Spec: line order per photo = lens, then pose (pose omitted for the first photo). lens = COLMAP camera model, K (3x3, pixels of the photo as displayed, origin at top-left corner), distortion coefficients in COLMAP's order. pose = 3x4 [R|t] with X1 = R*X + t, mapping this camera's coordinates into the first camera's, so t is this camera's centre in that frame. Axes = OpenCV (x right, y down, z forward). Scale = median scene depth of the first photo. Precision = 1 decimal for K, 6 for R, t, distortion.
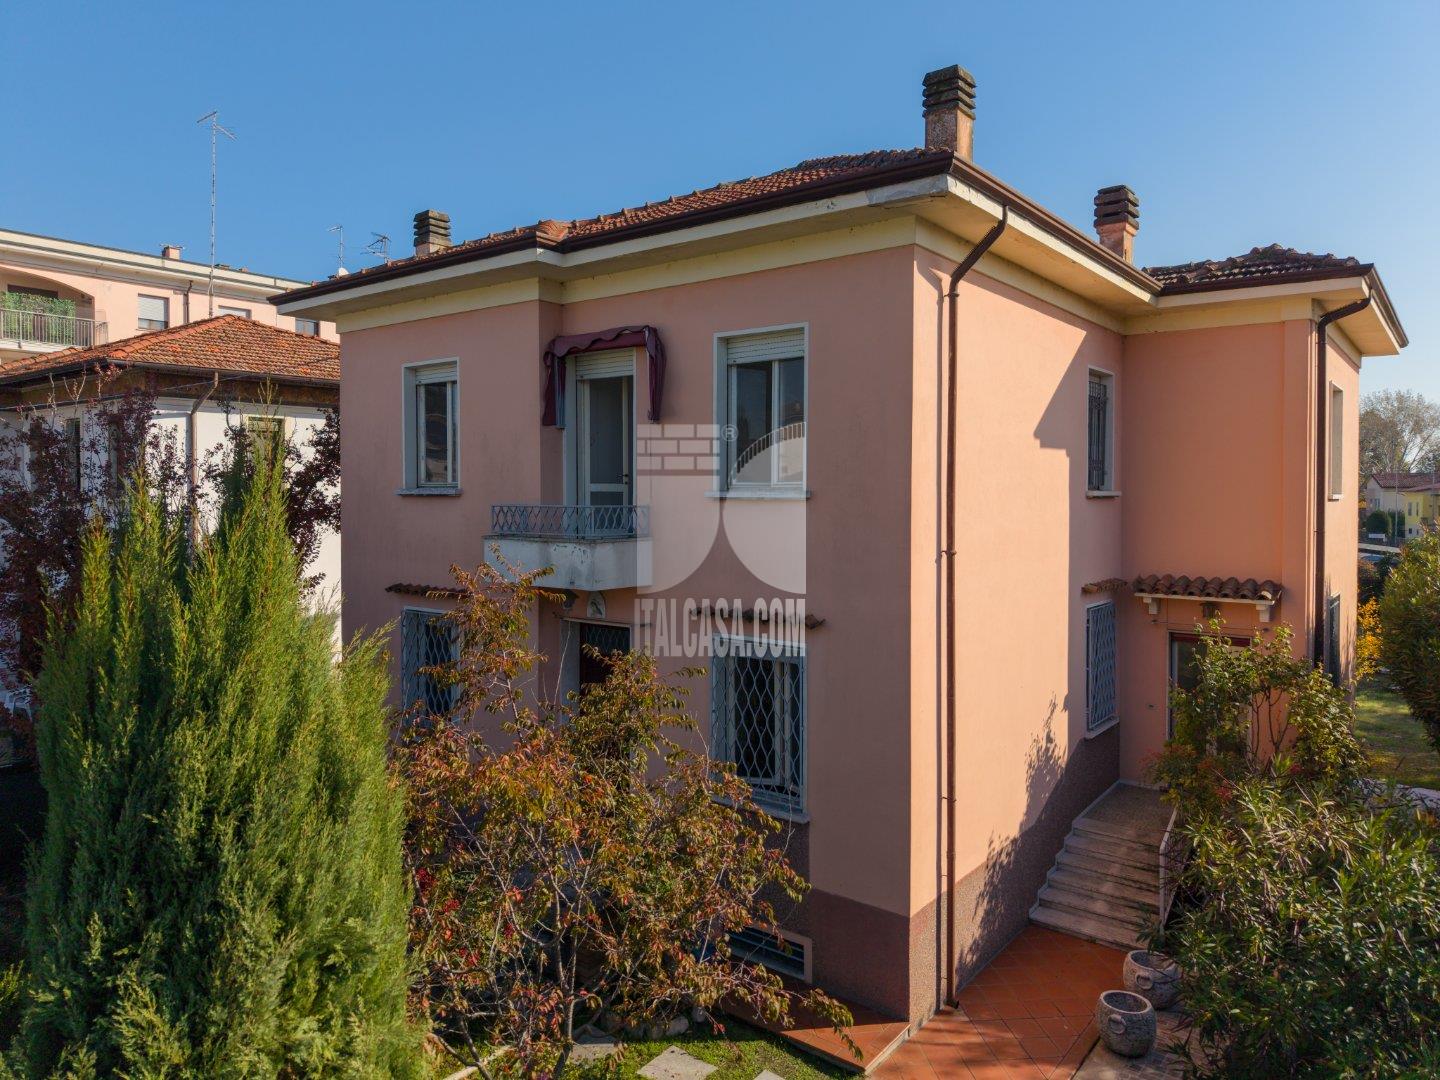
lens RADIAL K [[977.5, 0, 713.8], [0, 977.5, 532.9], [0, 0, 1]] dist [0.003502, -0.000616]
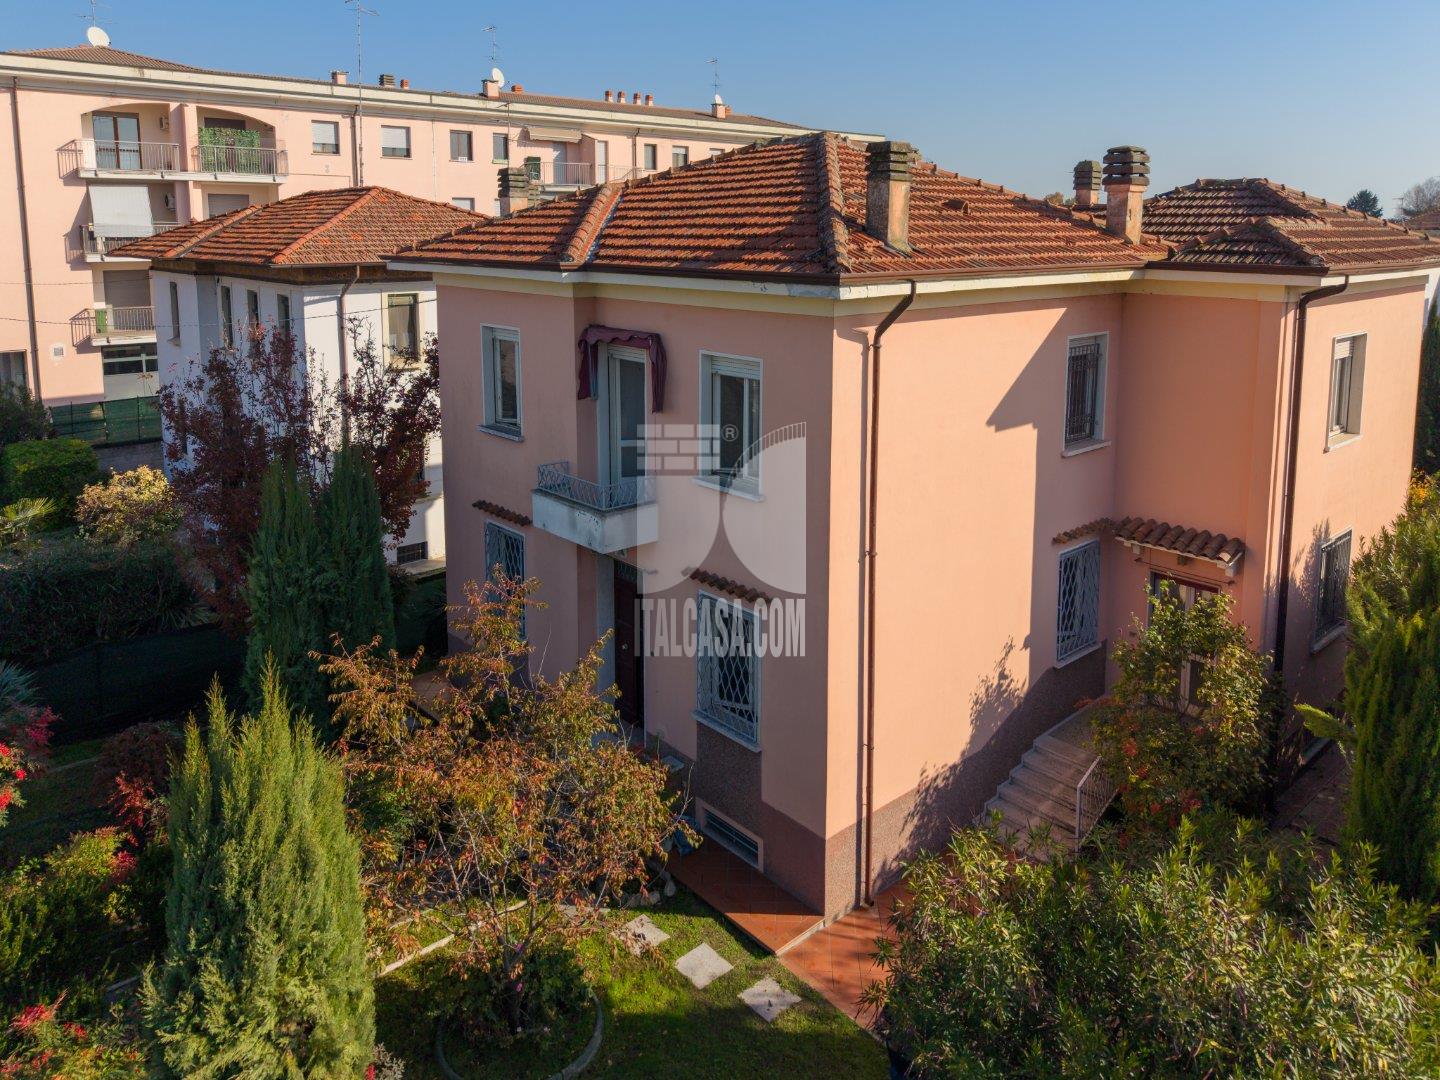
lens RADIAL K [[1030.1, 0, 710.3], [0, 1030.1, 372.4], [0, 0, 1]] dist [0.006815, 0.006540]
pose [[0.982275, 0.019361, -0.186443, 0.278792], [-0.000750, 0.995049, 0.099380, -0.334091], [0.187444, -0.097478, 0.977427, -0.276624]]
